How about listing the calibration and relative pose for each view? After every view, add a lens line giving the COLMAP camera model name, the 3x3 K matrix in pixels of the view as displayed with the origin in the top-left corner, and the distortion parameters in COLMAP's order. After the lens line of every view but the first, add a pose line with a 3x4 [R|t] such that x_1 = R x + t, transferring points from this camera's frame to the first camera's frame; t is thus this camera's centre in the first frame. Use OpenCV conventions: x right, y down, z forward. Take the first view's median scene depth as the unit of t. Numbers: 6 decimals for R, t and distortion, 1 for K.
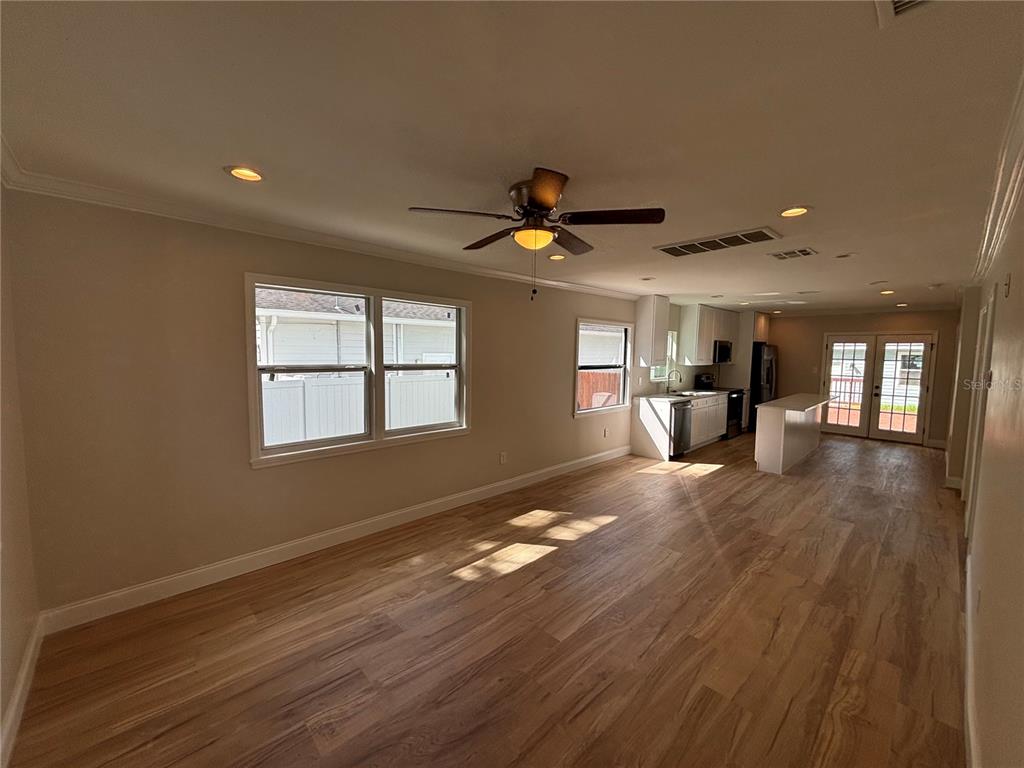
lens RADIAL K [[414.3, 0, 512.6], [0, 414.3, 382.4], [0, 0, 1]] dist [0.007771, -0.001396]
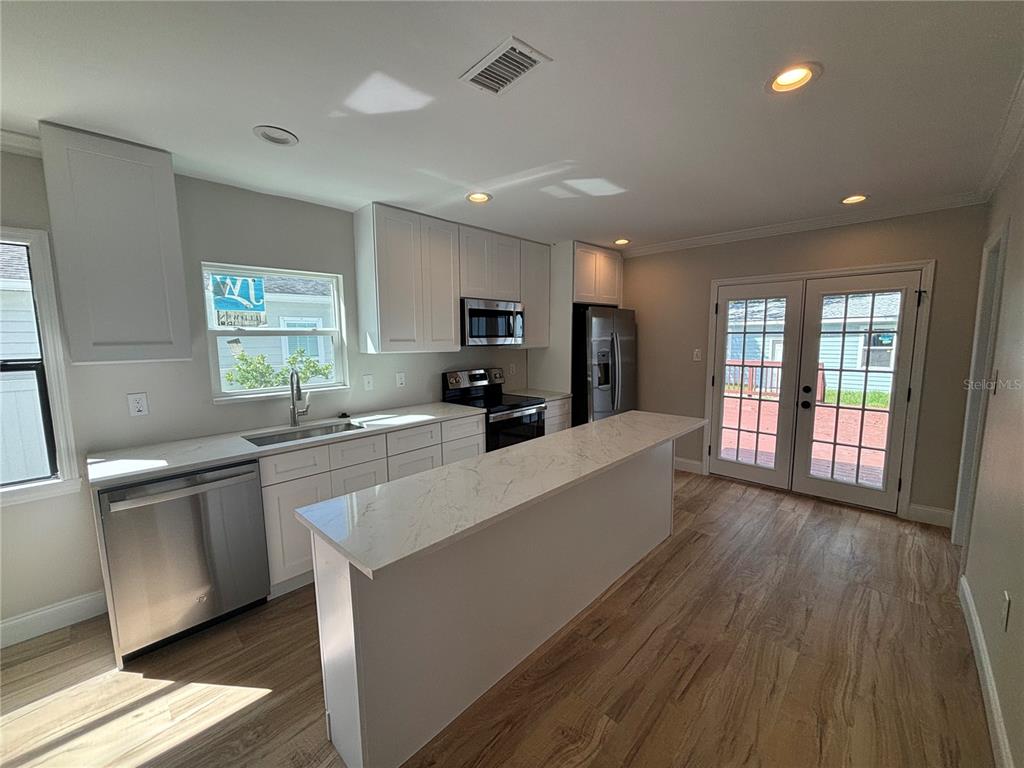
lens RADIAL K [[414.3, 0, 513.5], [0, 414.3, 380.8], [0, 0, 1]] dist [0.007771, -0.001396]
pose [[0.998911, -0.027264, 0.037864, 0.510948], [0.026003, 0.999104, 0.033396, -0.023372], [-0.038740, -0.032375, 0.998725, 0.524631]]
